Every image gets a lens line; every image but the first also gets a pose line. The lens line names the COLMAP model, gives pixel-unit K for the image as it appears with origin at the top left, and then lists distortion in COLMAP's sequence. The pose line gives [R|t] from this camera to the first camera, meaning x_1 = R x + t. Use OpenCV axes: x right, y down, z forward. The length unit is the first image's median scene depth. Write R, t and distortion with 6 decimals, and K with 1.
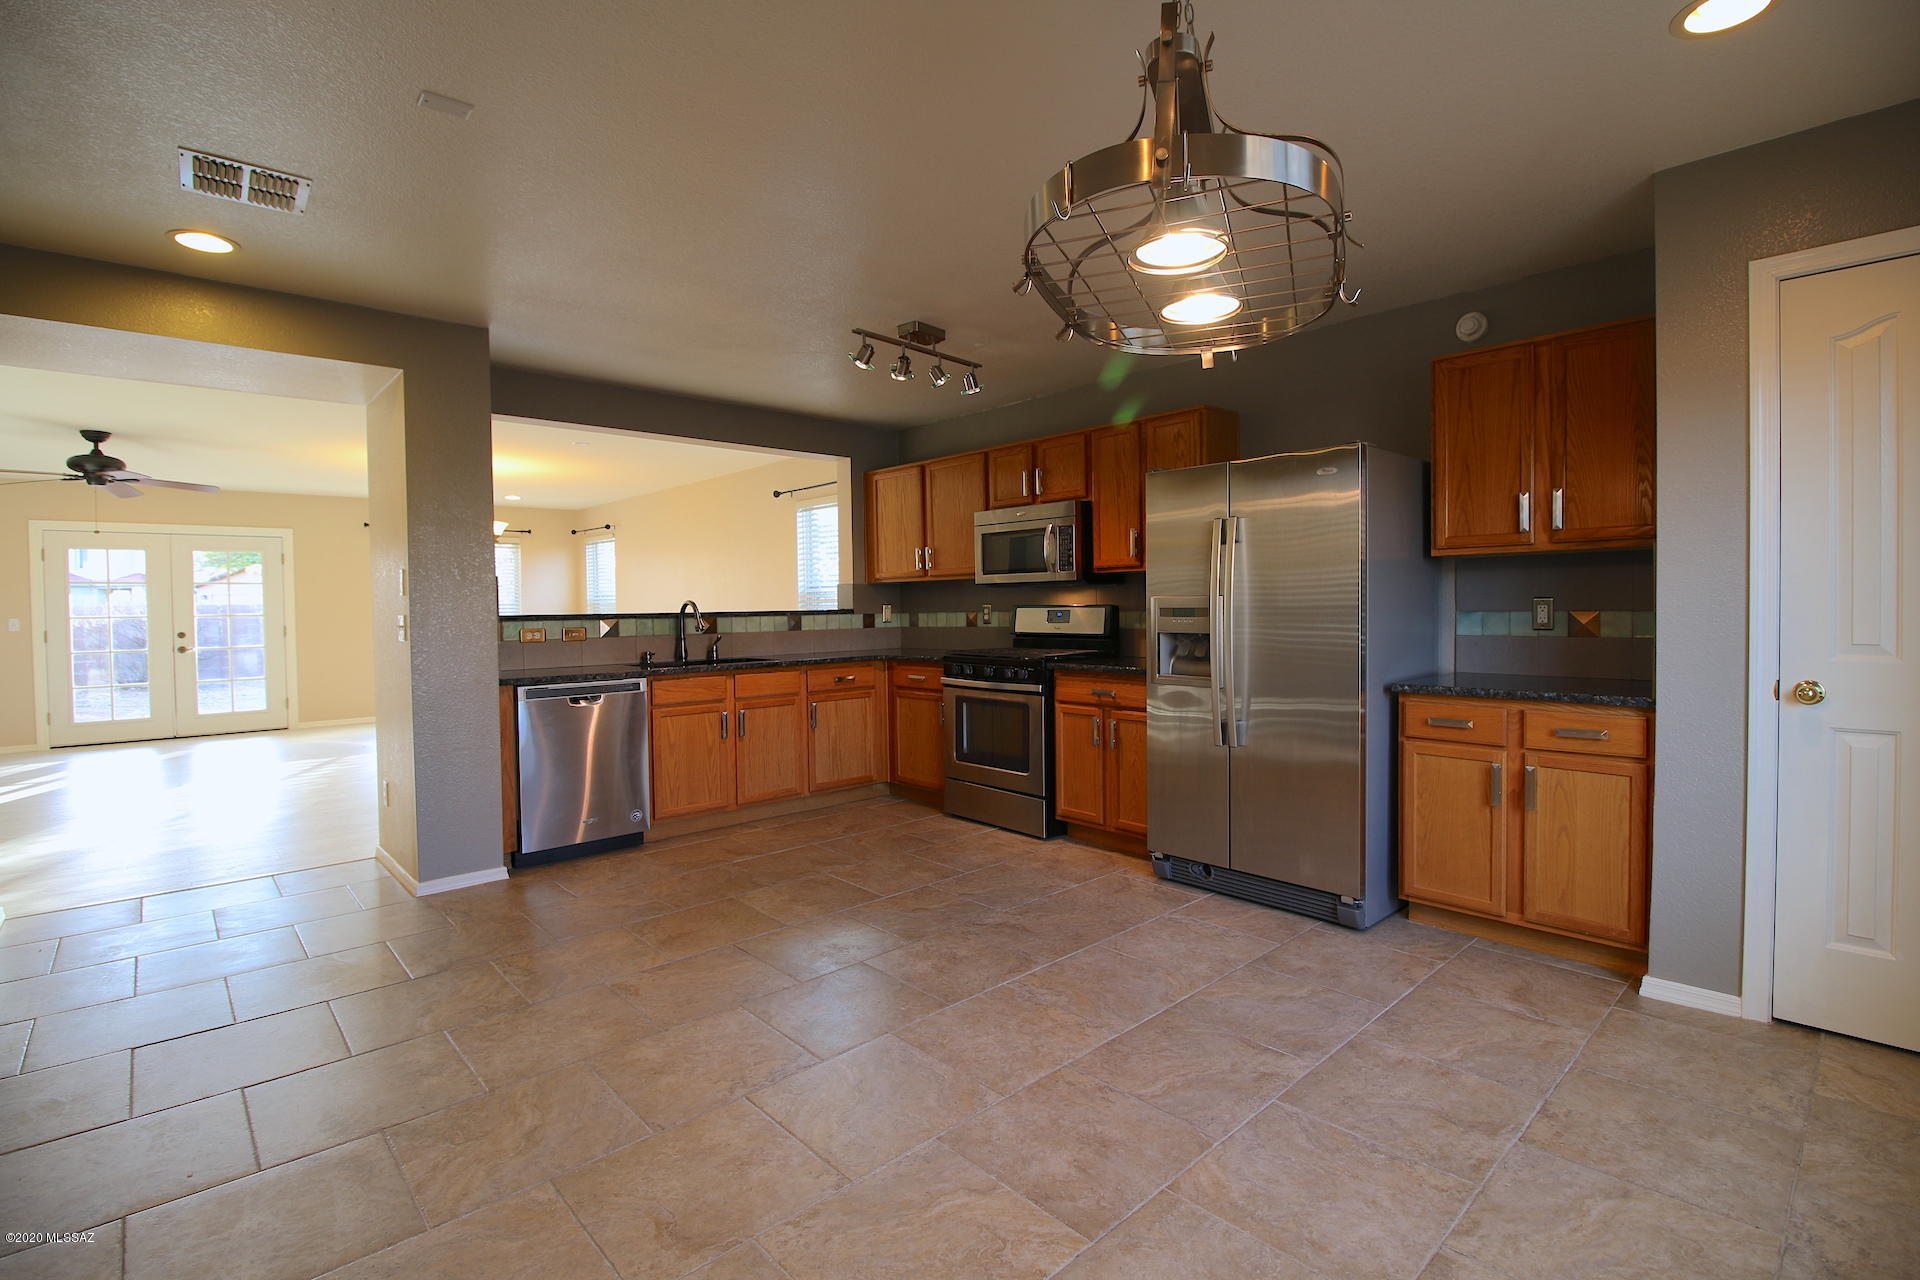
lens RADIAL K [[887.7, 0, 962.0], [0, 887.7, 618.2], [0, 0, 1]] dist [0.000771, -0.000169]
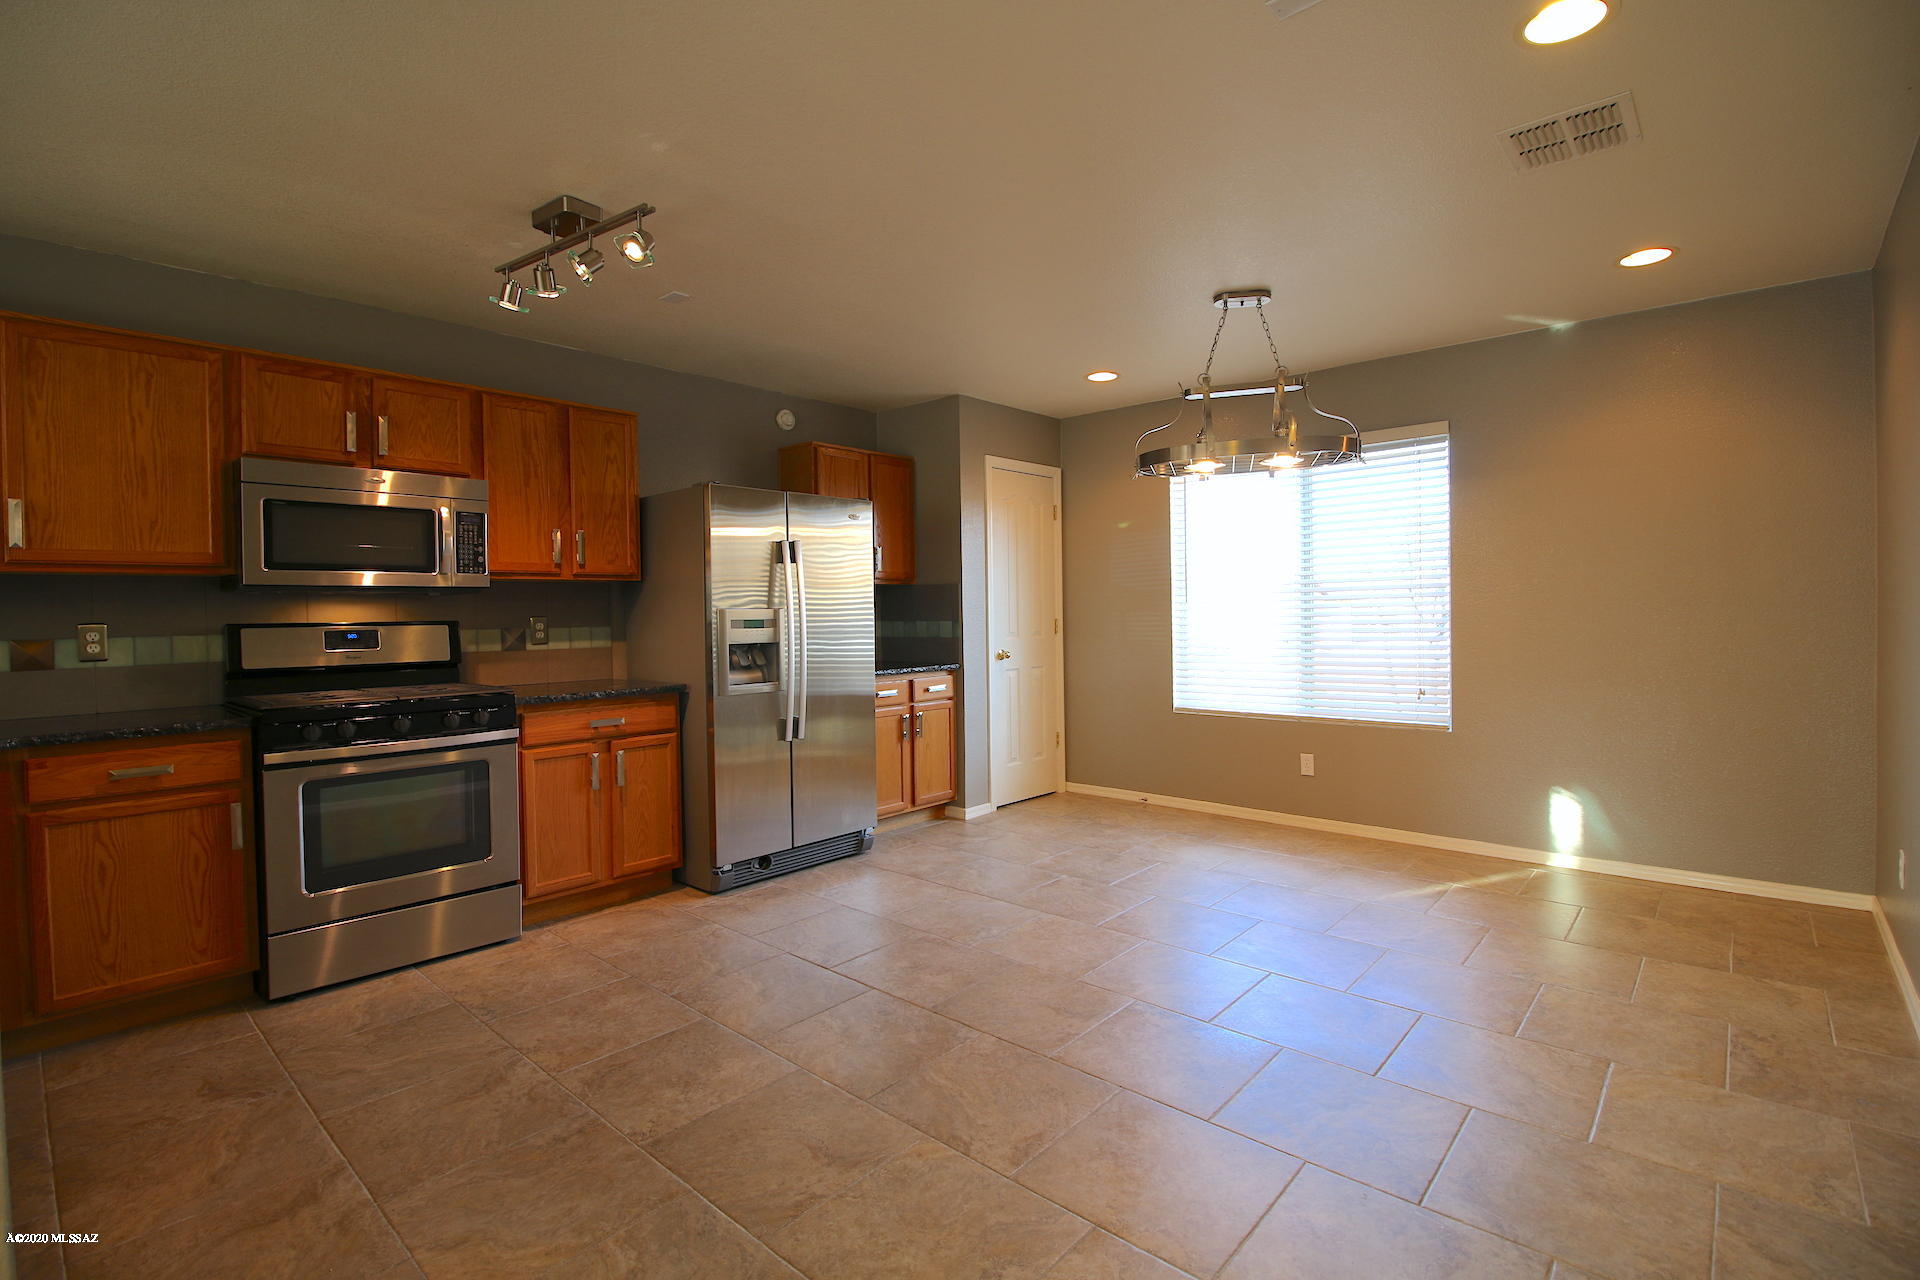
lens RADIAL K [[880.7, 0, 970.3], [0, 880.7, 632.8], [0, 0, 1]] dist [0.000689, 0.000075]
pose [[-0.102060, -0.004211, 0.994769, -0.847169], [0.034238, 0.999384, 0.007744, 0.004896], [-0.994189, 0.034849, -0.101853, 0.879902]]
